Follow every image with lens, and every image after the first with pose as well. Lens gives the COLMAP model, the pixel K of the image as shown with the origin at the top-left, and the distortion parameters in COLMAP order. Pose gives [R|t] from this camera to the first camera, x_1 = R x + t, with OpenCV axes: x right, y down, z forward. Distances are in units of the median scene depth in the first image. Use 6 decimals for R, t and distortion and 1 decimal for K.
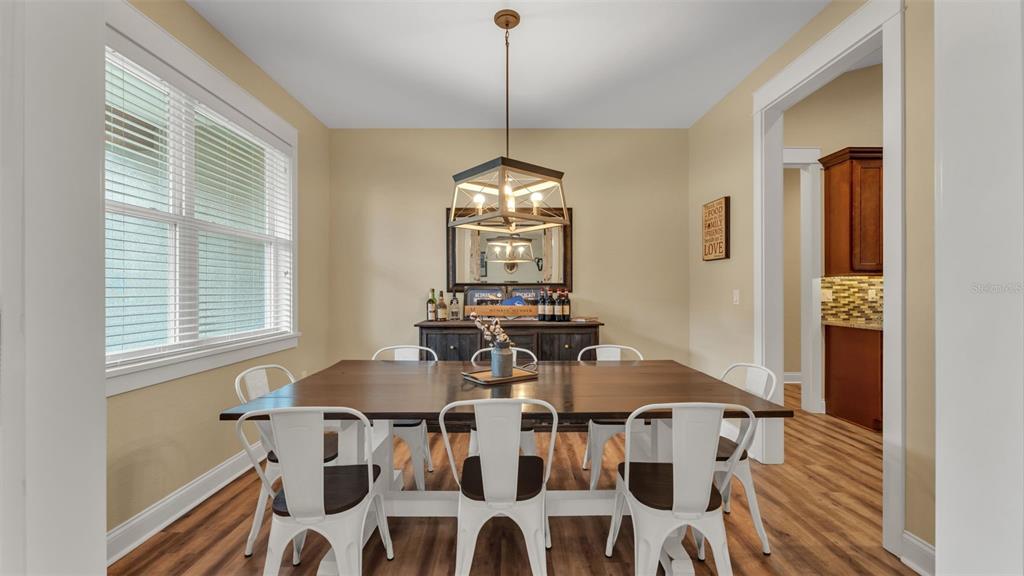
lens RADIAL K [[415.5, 0, 512.0], [0, 415.5, 288.0], [0, 0, 1]] dist [-0.000704, 0.000029]
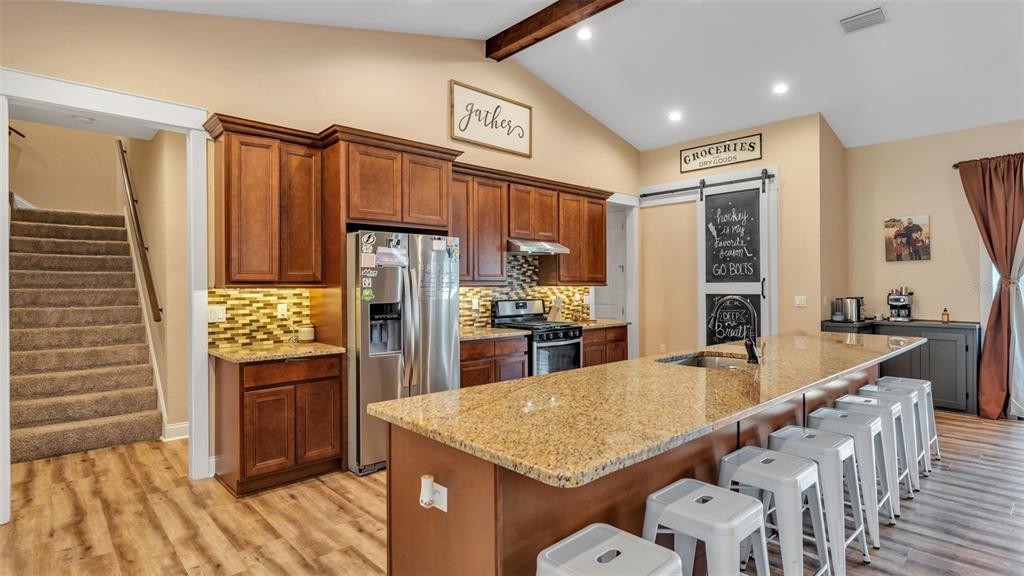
lens RADIAL K [[510.1, 0, 512.0], [0, 510.1, 288.0], [0, 0, 1]] dist [-0.000146, -0.000037]
pose [[0.736657, -0.005413, 0.676245, 0.532503], [0.001961, 0.999981, 0.005869, -0.031276], [-0.676264, -0.002997, 0.736653, -0.010565]]
